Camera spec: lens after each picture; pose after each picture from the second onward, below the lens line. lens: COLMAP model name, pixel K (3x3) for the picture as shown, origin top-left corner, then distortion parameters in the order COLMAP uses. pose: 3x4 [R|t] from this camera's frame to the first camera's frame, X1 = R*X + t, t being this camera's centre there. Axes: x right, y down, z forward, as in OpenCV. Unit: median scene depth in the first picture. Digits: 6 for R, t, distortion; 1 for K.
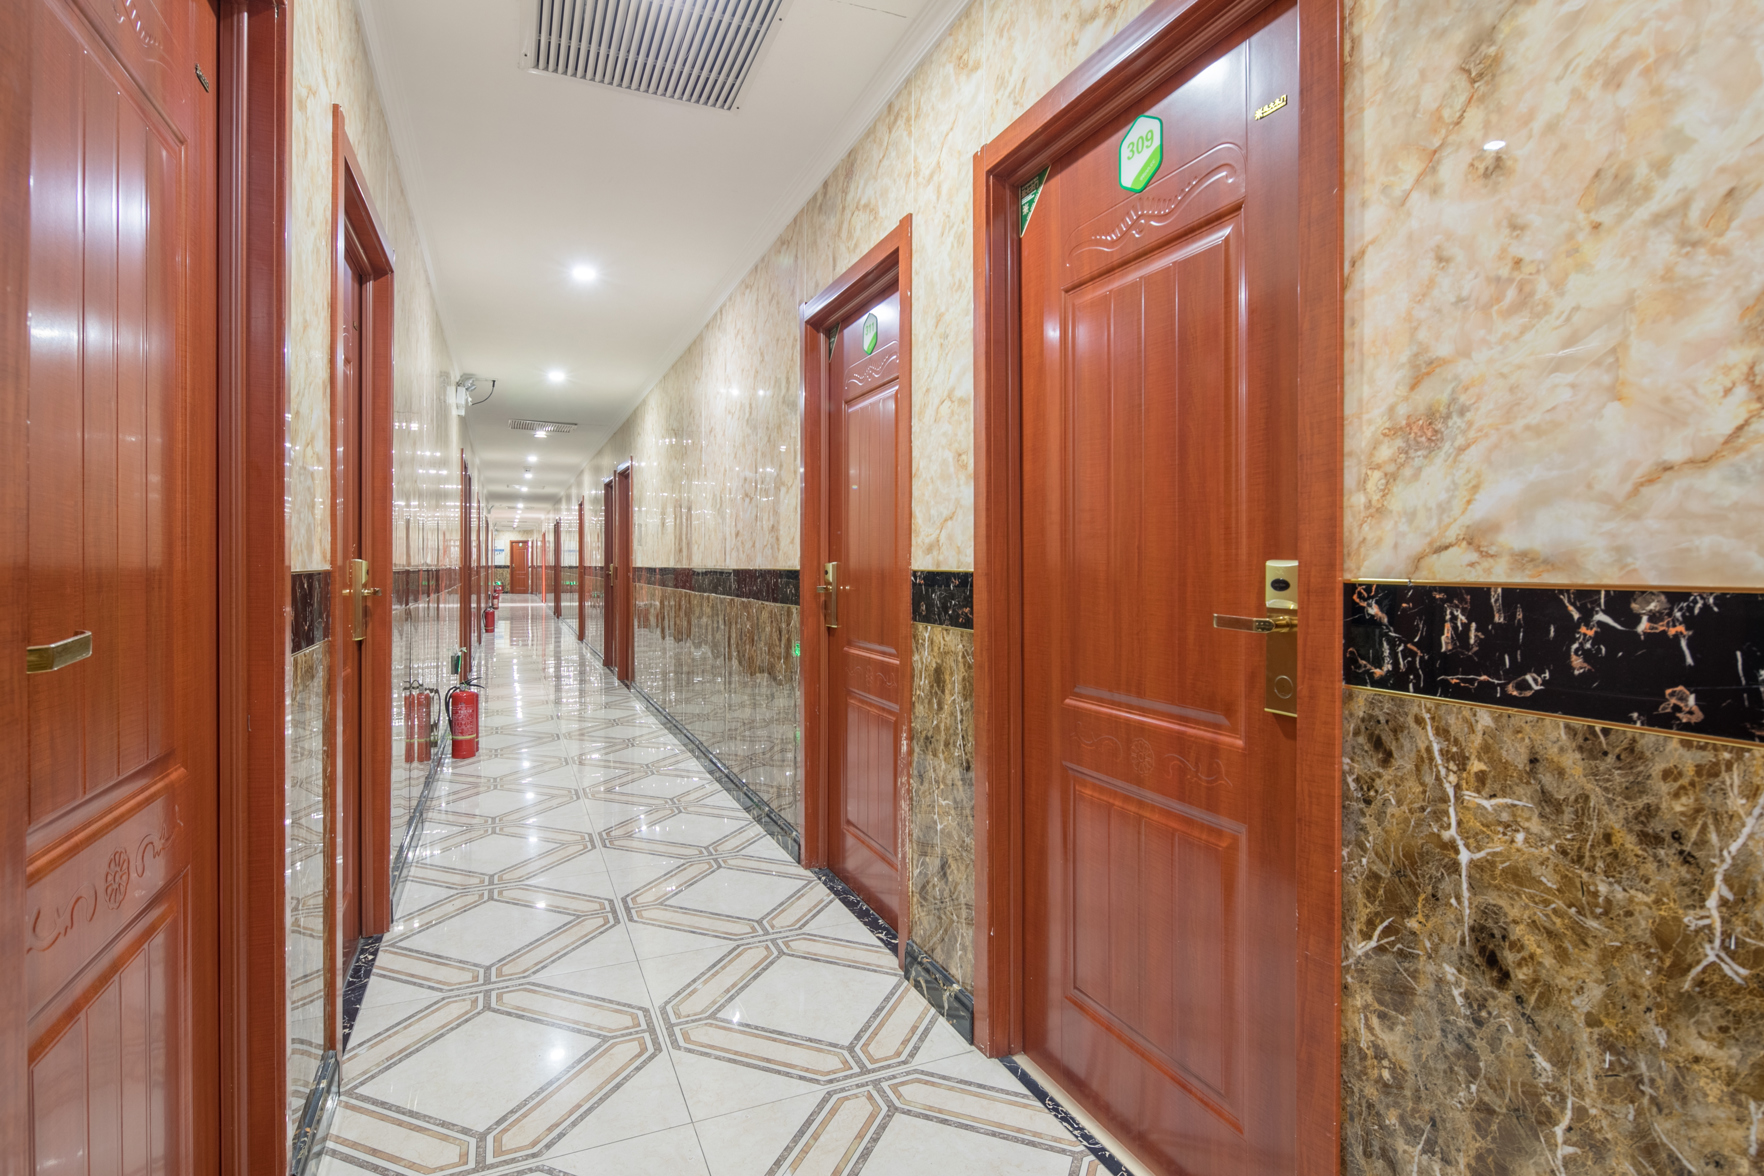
lens RADIAL K [[861.7, 0, 884.6], [0, 861.7, 569.4], [0, 0, 1]] dist [0.004379, -0.005941]
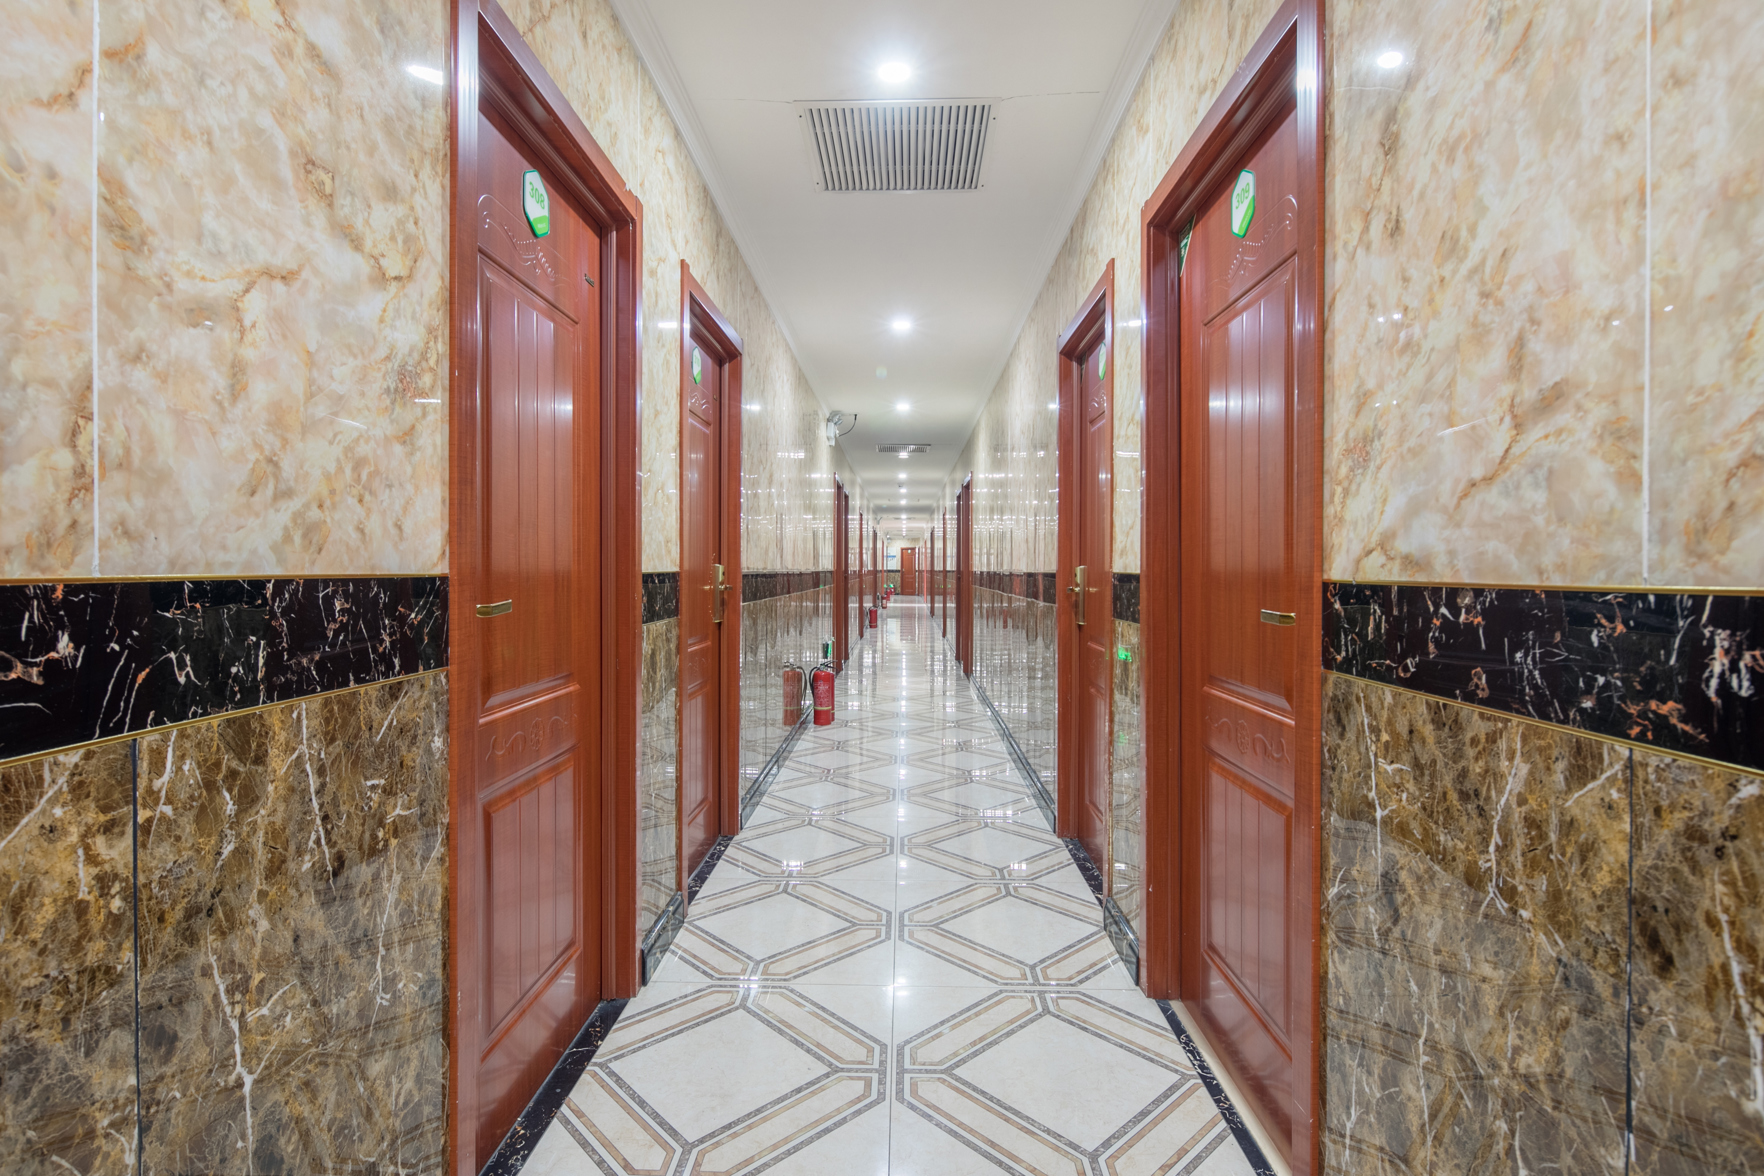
lens RADIAL K [[861.7, 0, 888.0], [0, 861.7, 578.5], [0, 0, 1]] dist [0.004379, -0.005941]
pose [[0.904205, 0.004009, -0.427079, 0.344311], [-0.001752, 0.999982, 0.005677, 0.003484], [0.427094, -0.004385, 0.904196, -0.212598]]
